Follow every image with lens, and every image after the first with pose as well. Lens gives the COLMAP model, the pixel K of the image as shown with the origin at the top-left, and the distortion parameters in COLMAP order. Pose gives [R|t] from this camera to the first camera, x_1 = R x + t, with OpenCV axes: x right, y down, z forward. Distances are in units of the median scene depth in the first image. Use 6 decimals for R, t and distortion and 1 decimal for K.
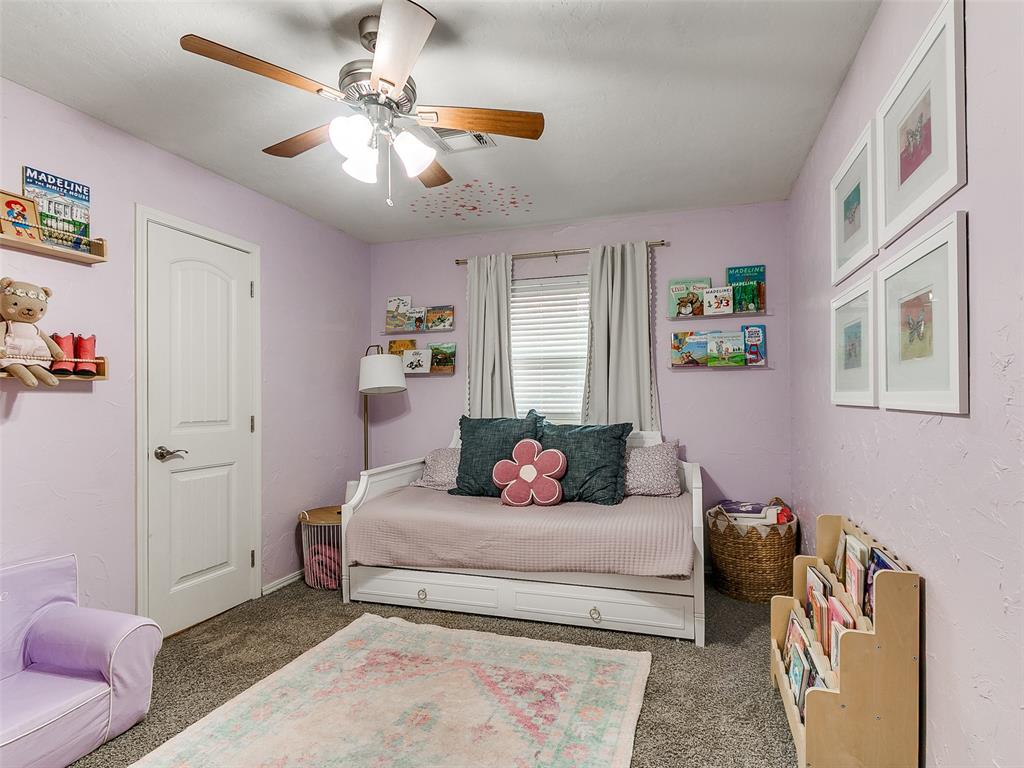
lens RADIAL K [[523.5, 0, 520.1], [0, 523.5, 395.7], [0, 0, 1]] dist [0.001821, -0.000282]
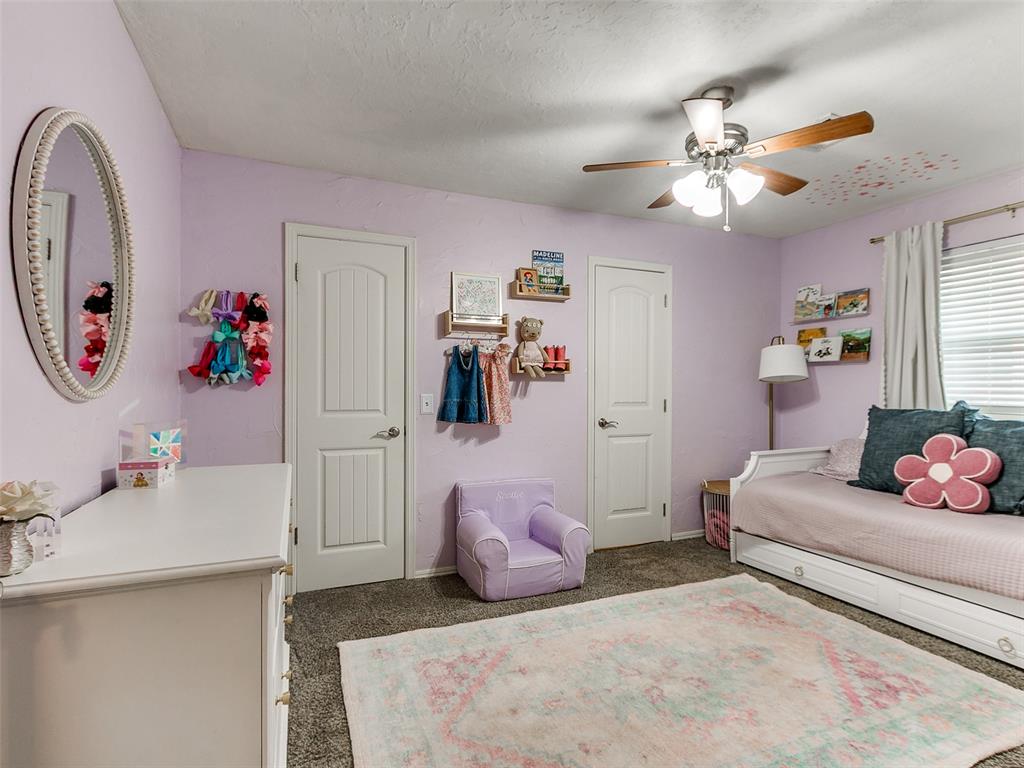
lens RADIAL K [[523.5, 0, 521.0], [0, 523.5, 390.1], [0, 0, 1]] dist [0.001821, -0.000282]
pose [[0.659724, 0.012215, -0.751408, 0.232681], [-0.002667, 0.999900, 0.013913, -0.001227], [0.751503, -0.007175, 0.659691, -0.120153]]
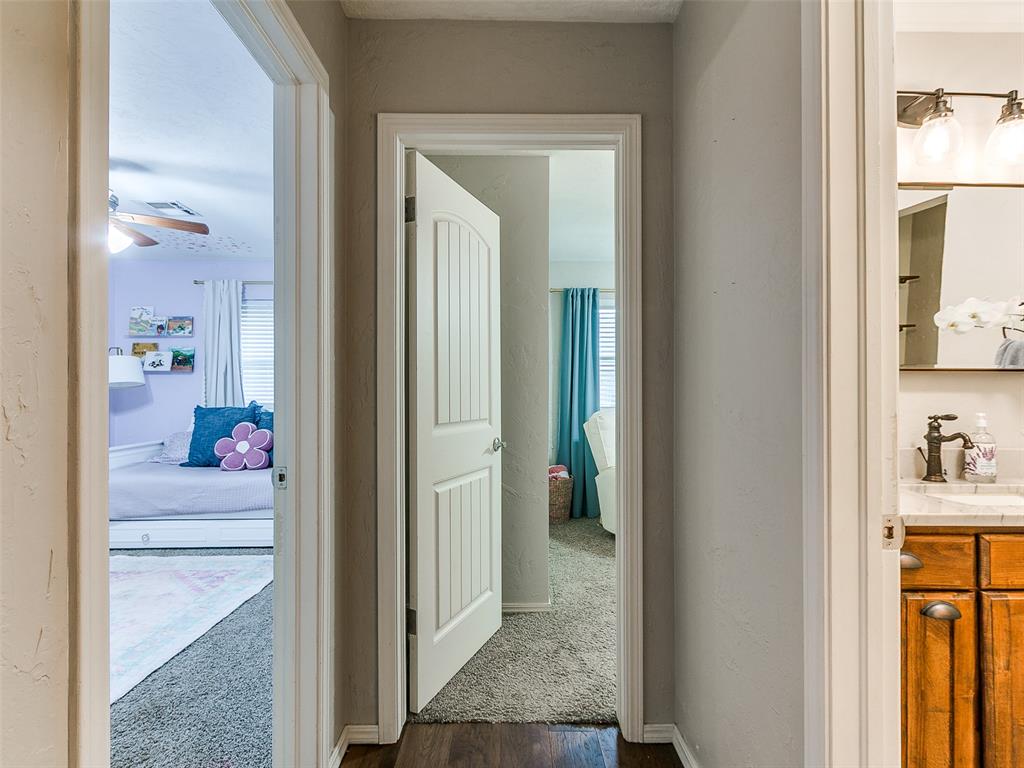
lens RADIAL K [[523.5, 0, 511.7], [0, 523.5, 392.9], [0, 0, 1]] dist [0.001821, -0.000282]
pose [[0.951256, 0.006097, 0.308344, 0.287250], [-0.006589, 0.999978, 0.000555, 0.002175], [-0.308333, -0.002560, 0.951275, -0.562493]]
